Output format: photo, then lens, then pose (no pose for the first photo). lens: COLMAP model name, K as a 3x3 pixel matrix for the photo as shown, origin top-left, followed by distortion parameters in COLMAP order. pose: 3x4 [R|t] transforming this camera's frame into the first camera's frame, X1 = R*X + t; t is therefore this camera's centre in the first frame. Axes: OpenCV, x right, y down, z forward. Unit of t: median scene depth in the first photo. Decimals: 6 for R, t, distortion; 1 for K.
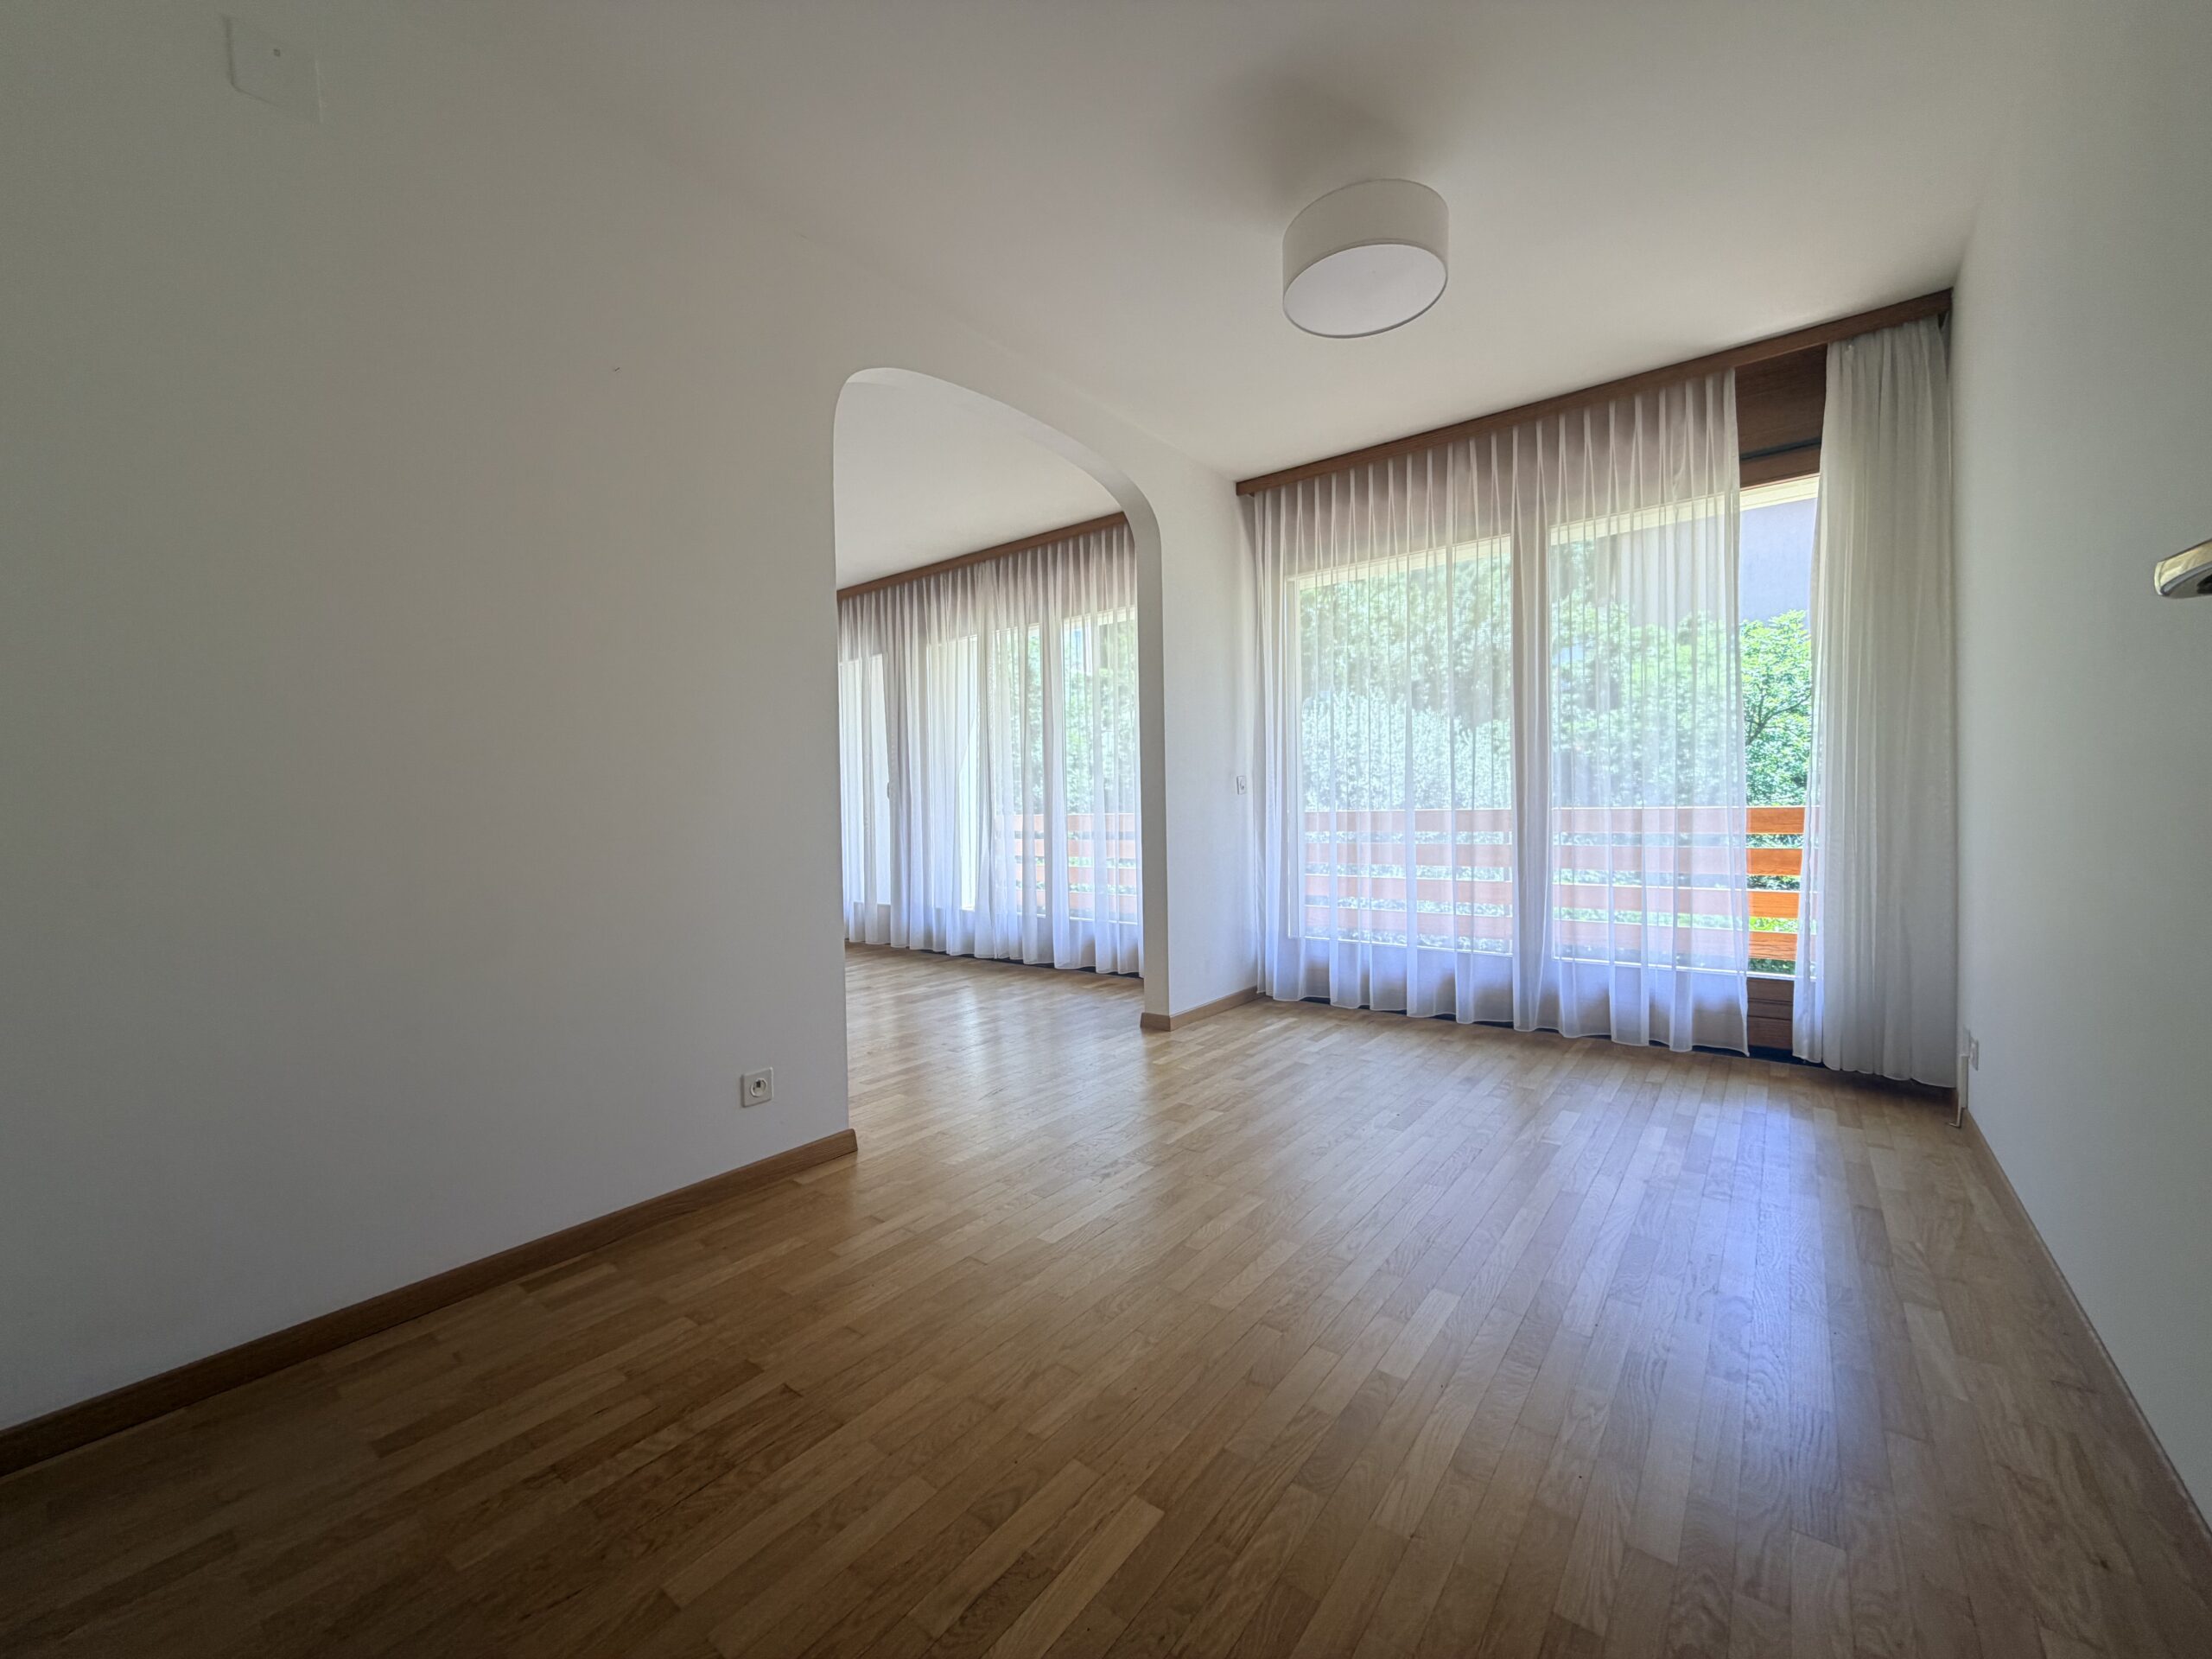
lens RADIAL K [[888.1, 0, 1105.0], [0, 888.1, 826.6], [0, 0, 1]] dist [0.000266, 0.000478]
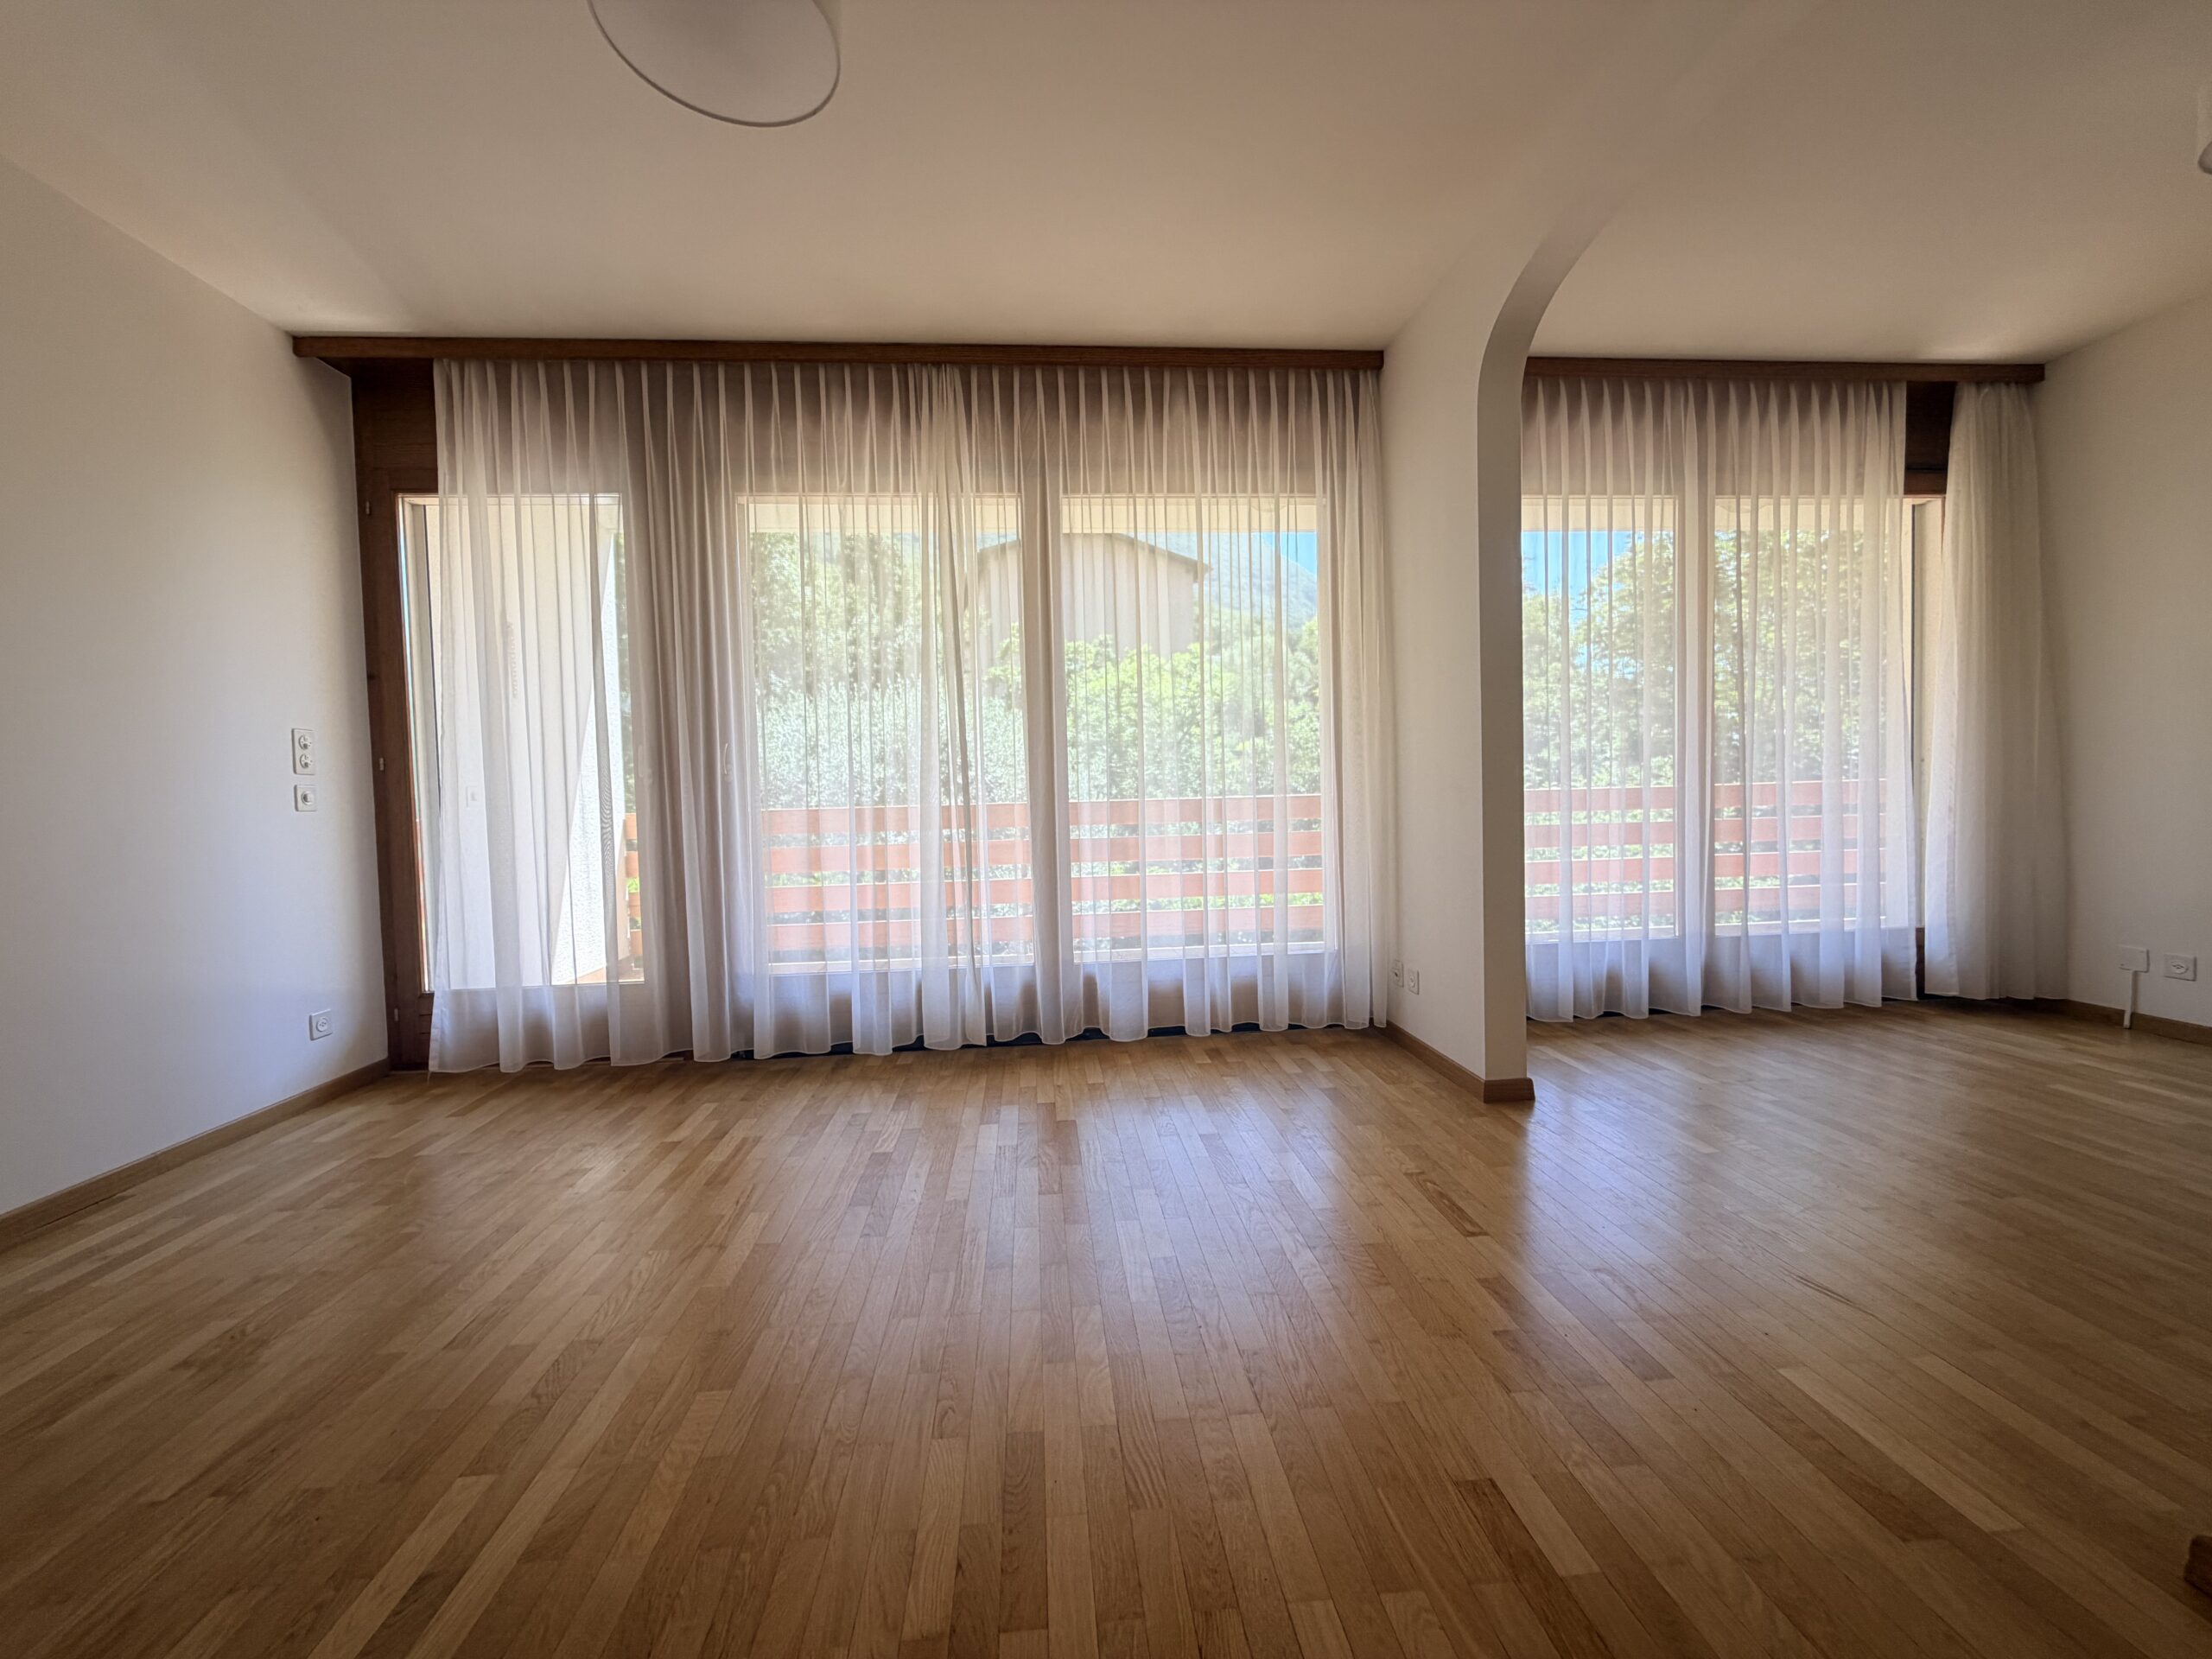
lens RADIAL K [[1046.8, 0, 1110.7], [0, 1046.8, 842.8], [0, 0, 1]] dist [0.005134, 0.000590]
pose [[0.720992, -0.038404, 0.691879, -0.531406], [0.028713, 0.999261, 0.025544, -0.002407], [-0.692348, 0.001448, 0.721562, 0.423598]]
